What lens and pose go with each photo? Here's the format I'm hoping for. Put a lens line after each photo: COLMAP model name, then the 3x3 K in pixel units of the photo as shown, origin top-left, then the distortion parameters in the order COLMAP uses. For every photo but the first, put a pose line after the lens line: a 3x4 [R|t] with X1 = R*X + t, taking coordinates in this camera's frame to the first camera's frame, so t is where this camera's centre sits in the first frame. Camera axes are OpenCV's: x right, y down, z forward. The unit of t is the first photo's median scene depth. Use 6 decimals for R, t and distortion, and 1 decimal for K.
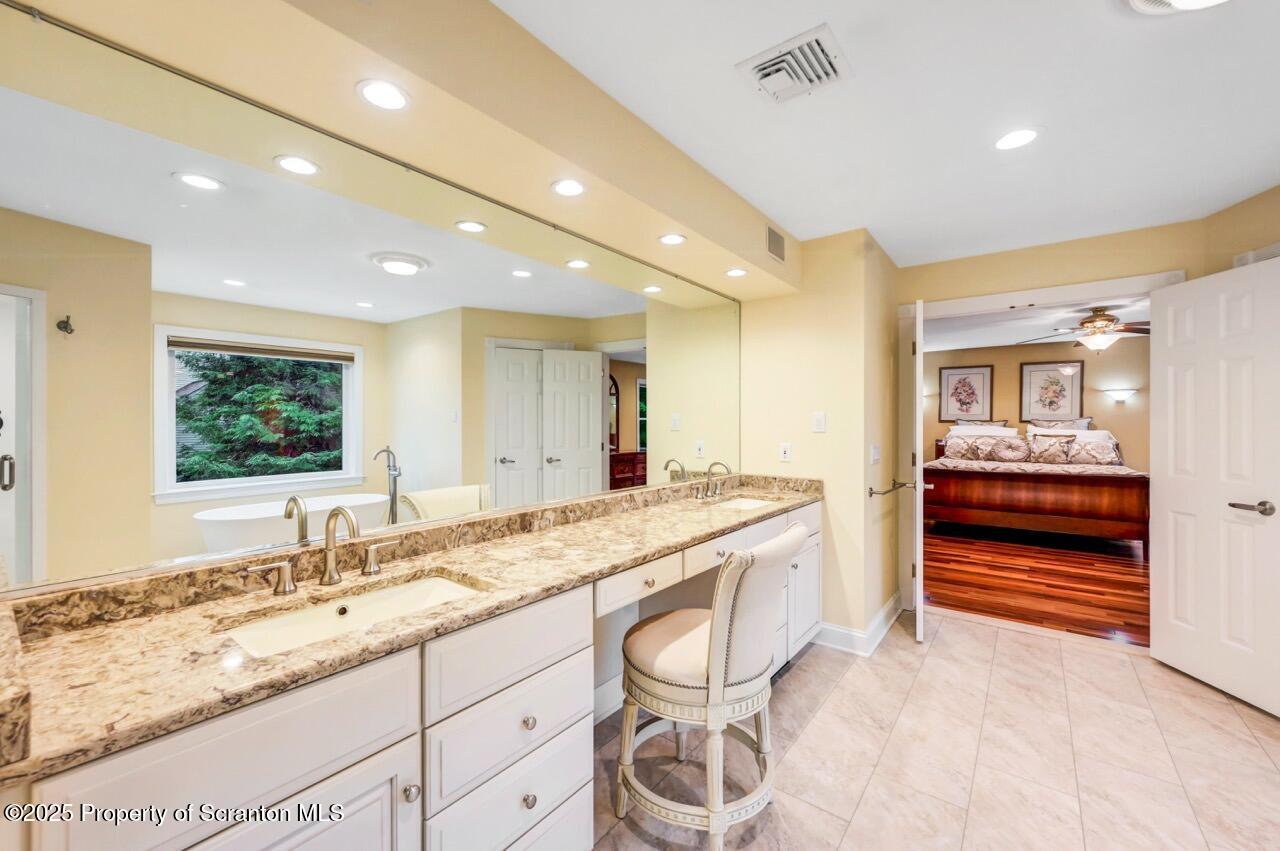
lens RADIAL K [[515.6, 0, 639.1], [0, 515.6, 420.3], [0, 0, 1]] dist [0.000566, 0.000281]
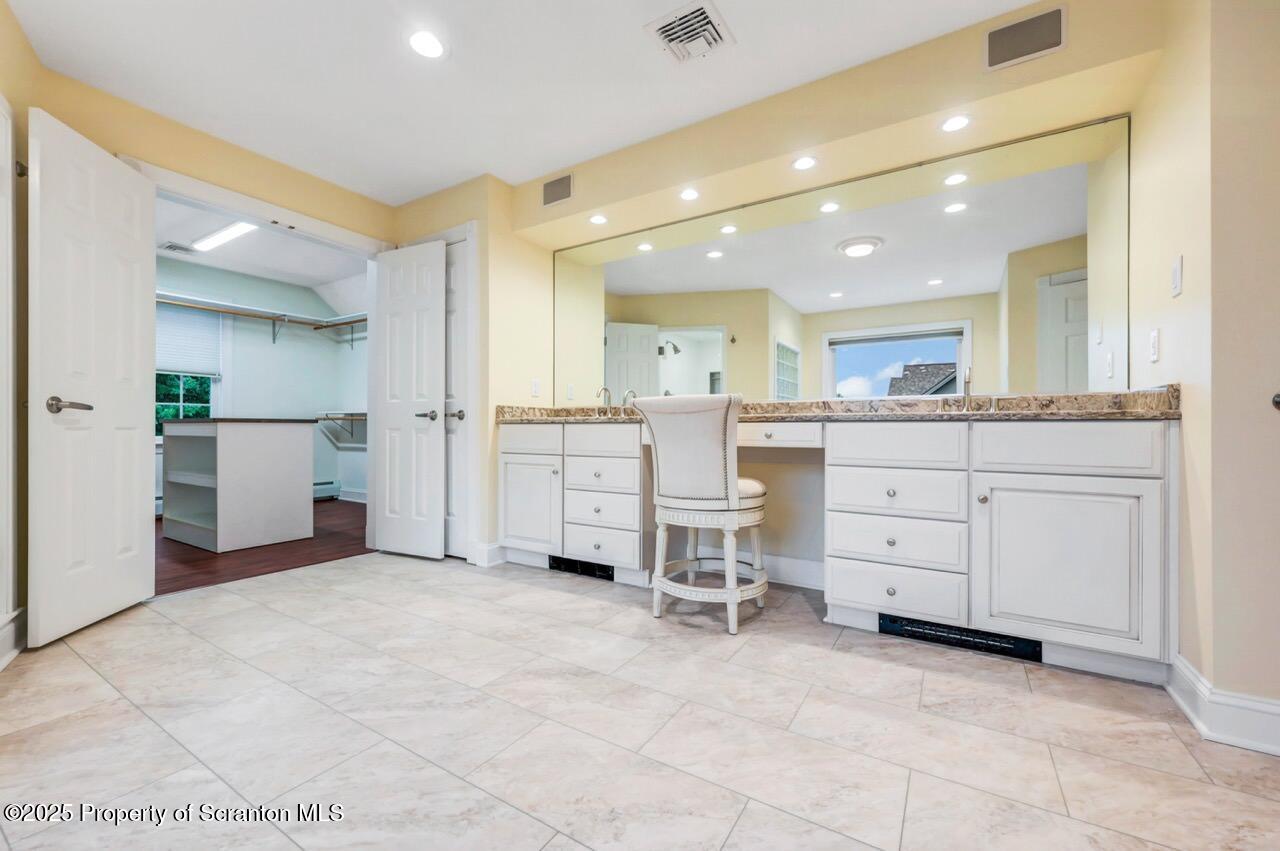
lens RADIAL K [[506.6, 0, 640.0], [0, 506.6, 425.5], [0, 0, 1]] dist [0.000064, 0.000117]
pose [[0.102863, -0.009964, -0.994646, 1.073322], [-0.000485, 0.999949, -0.010067, 0.215248], [0.994695, 0.001518, 0.102853, 0.523489]]
